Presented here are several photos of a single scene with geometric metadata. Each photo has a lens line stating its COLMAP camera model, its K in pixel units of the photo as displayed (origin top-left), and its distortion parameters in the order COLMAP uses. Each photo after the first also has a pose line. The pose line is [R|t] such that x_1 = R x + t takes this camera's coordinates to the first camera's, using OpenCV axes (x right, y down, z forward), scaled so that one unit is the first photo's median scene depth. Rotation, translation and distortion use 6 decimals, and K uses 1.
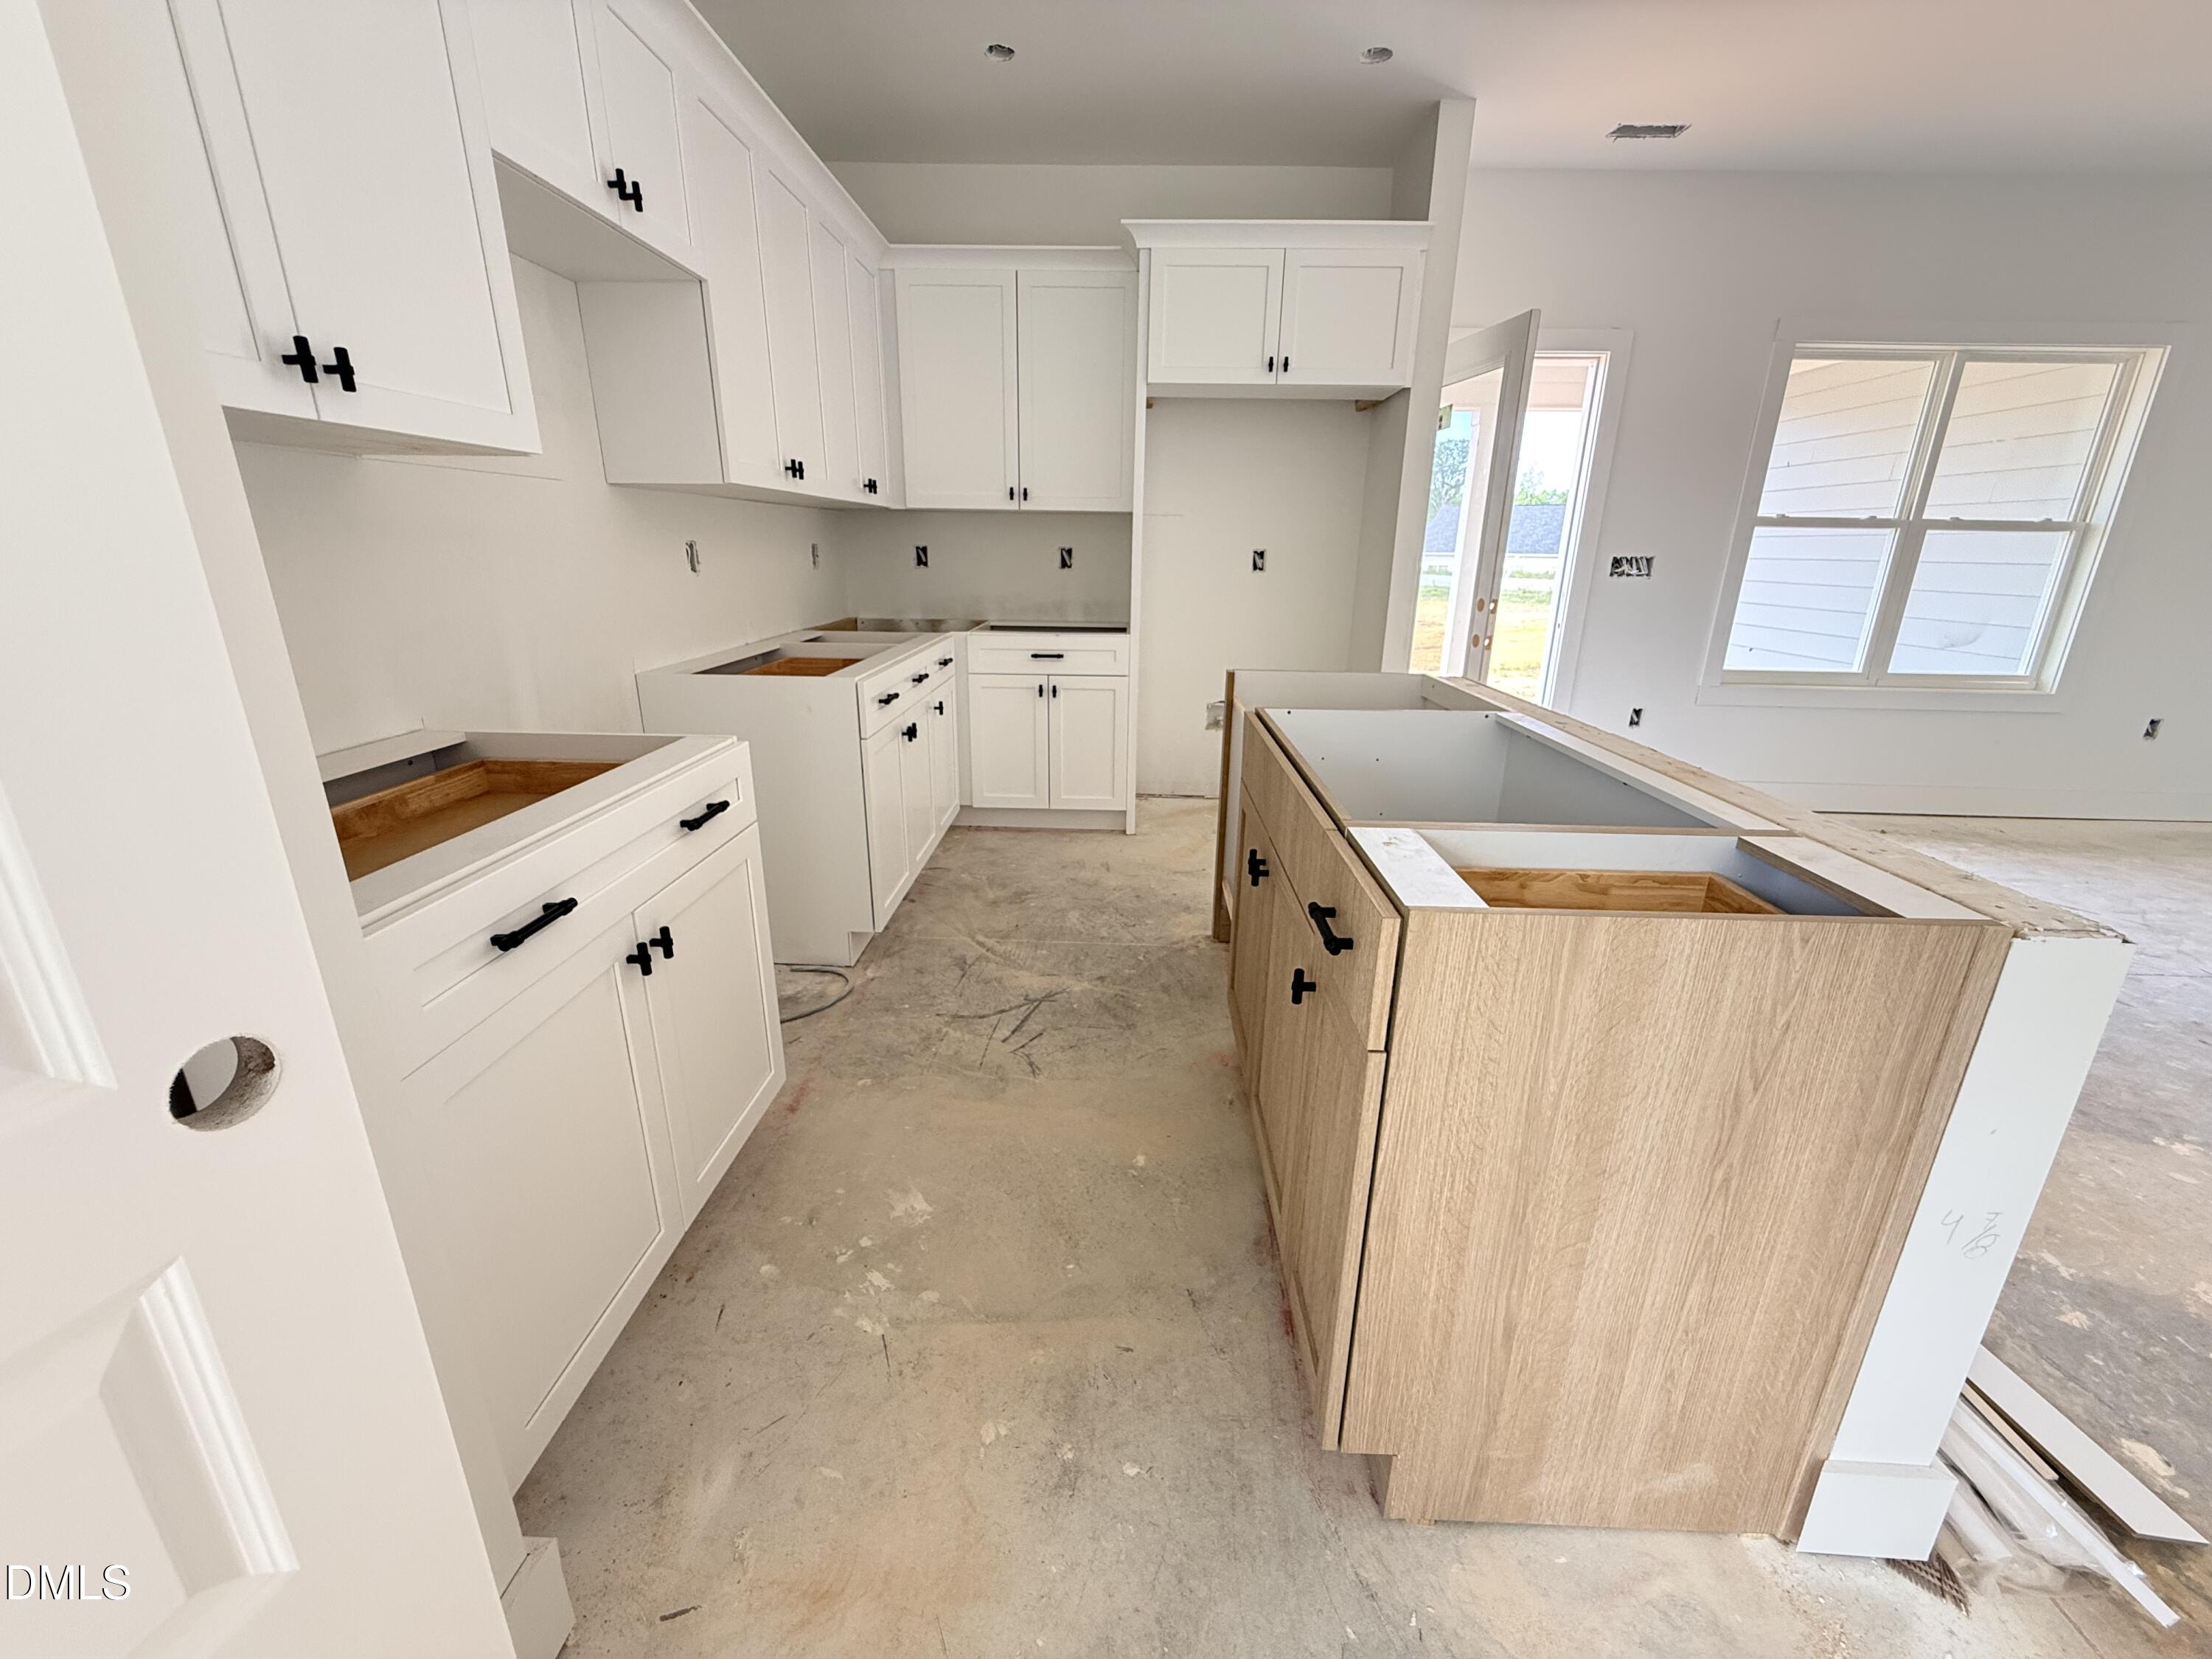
lens RADIAL K [[887.7, 0, 1104.6], [0, 887.7, 831.1], [0, 0, 1]] dist [-0.000405, -0.000254]
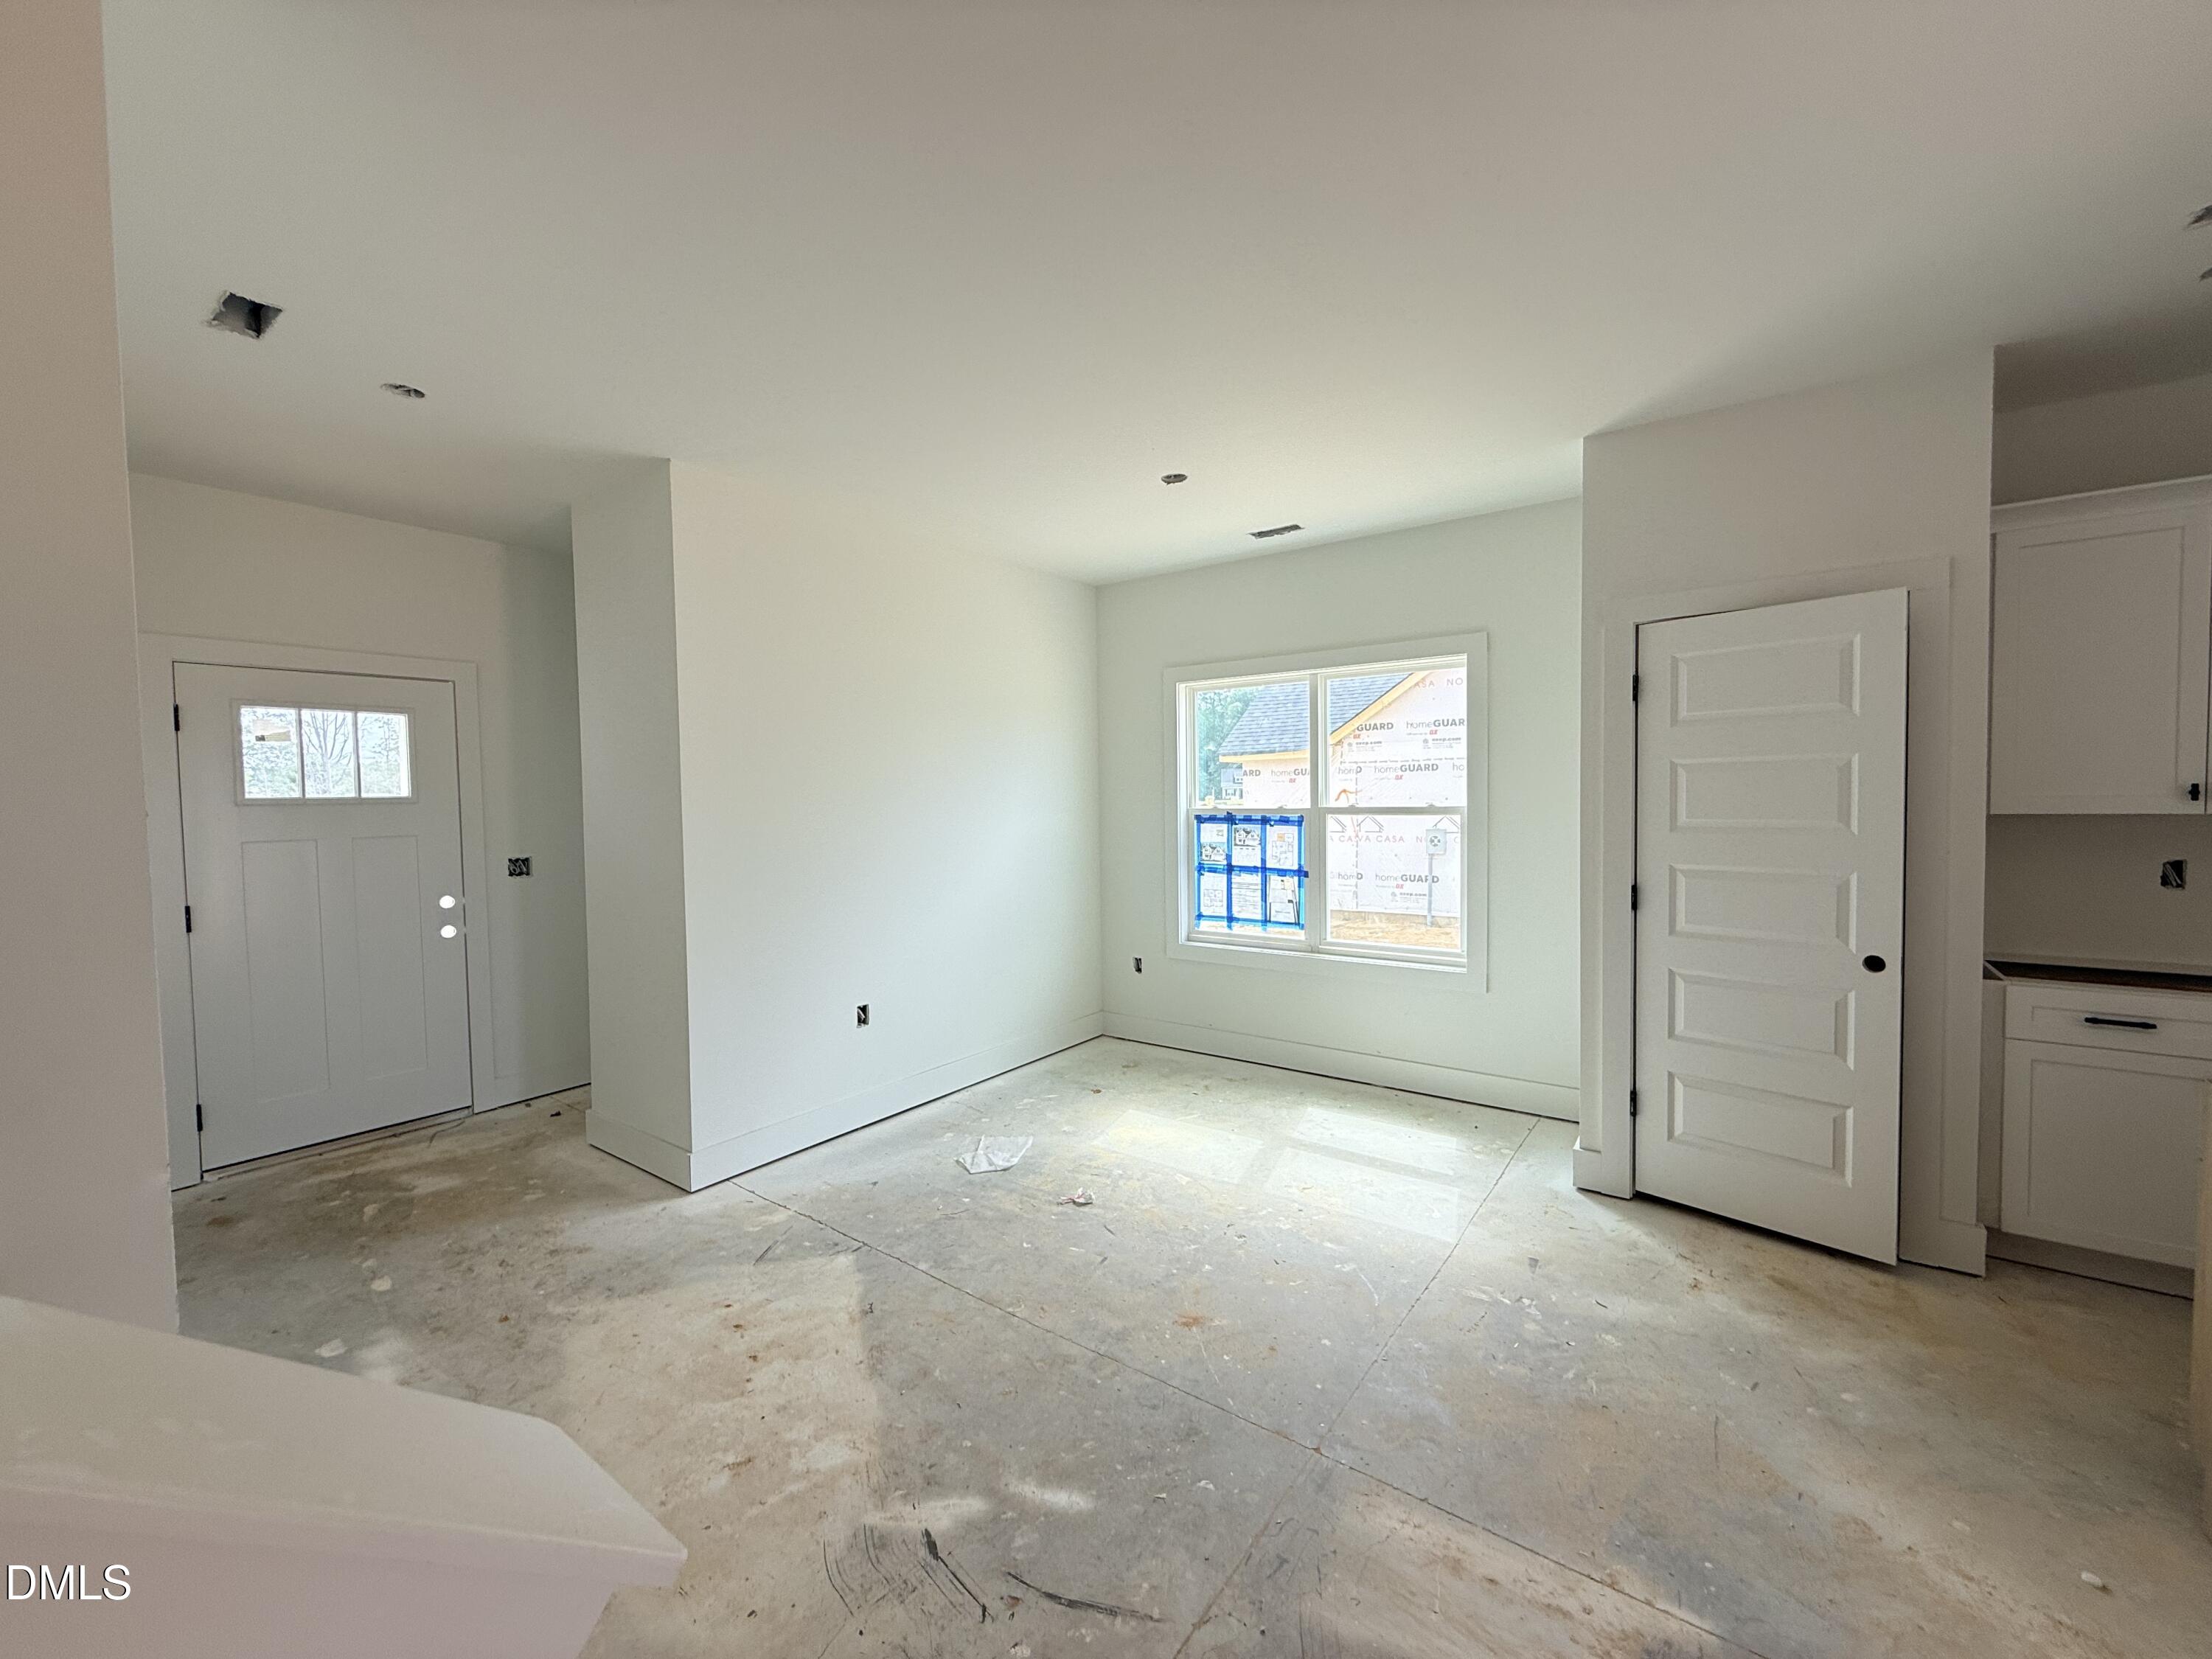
lens RADIAL K [[883.4, 0, 1106.0], [0, 883.4, 829.5], [0, 0, 1]] dist [-0.000327, 0.000189]
pose [[-0.565128, 0.025300, -0.824615, 0.885747], [-0.247153, 0.948431, 0.198478, -0.058715], [0.787112, 0.315972, -0.529732, -0.008221]]
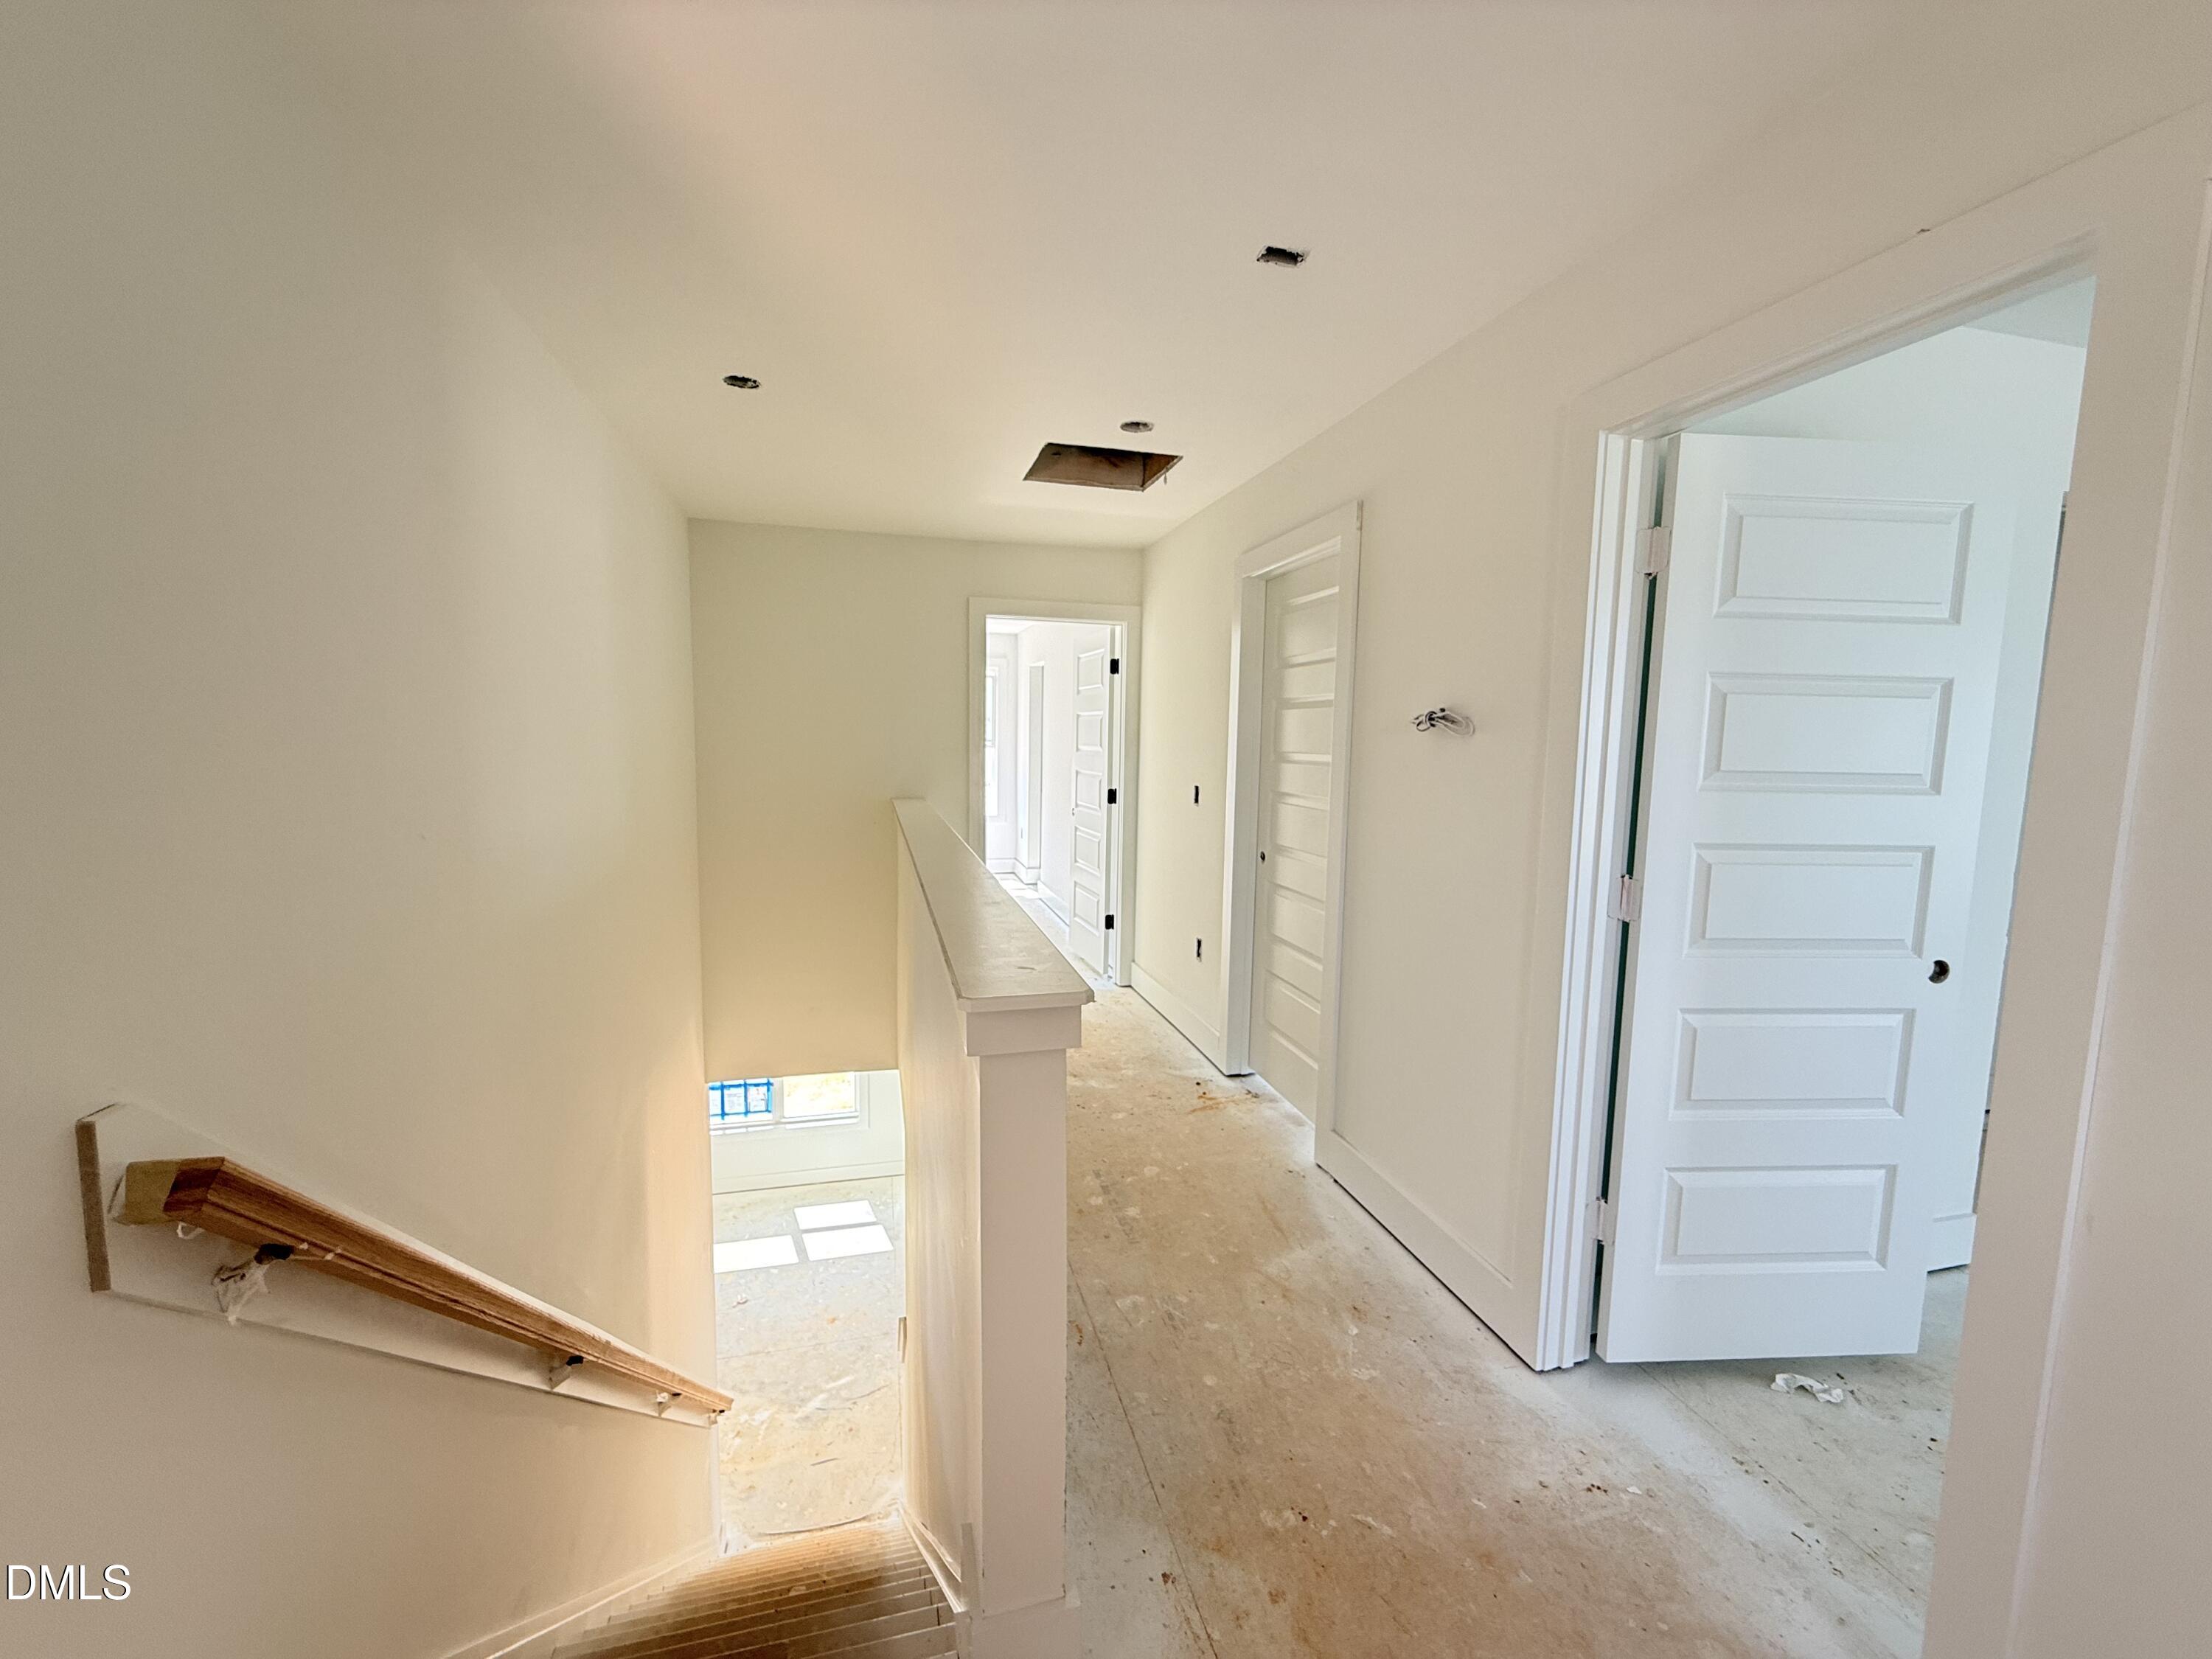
lens RADIAL K [[890.2, 0, 1107.4], [0, 890.2, 828.6], [0, 0, 1]] dist [0.000569, 0.000469]
pose [[0.287557, 0.088230, -0.953691, 2.302524], [-0.309717, 0.950813, -0.005422, -0.812248], [0.906304, 0.296933, 0.300740, -0.597476]]
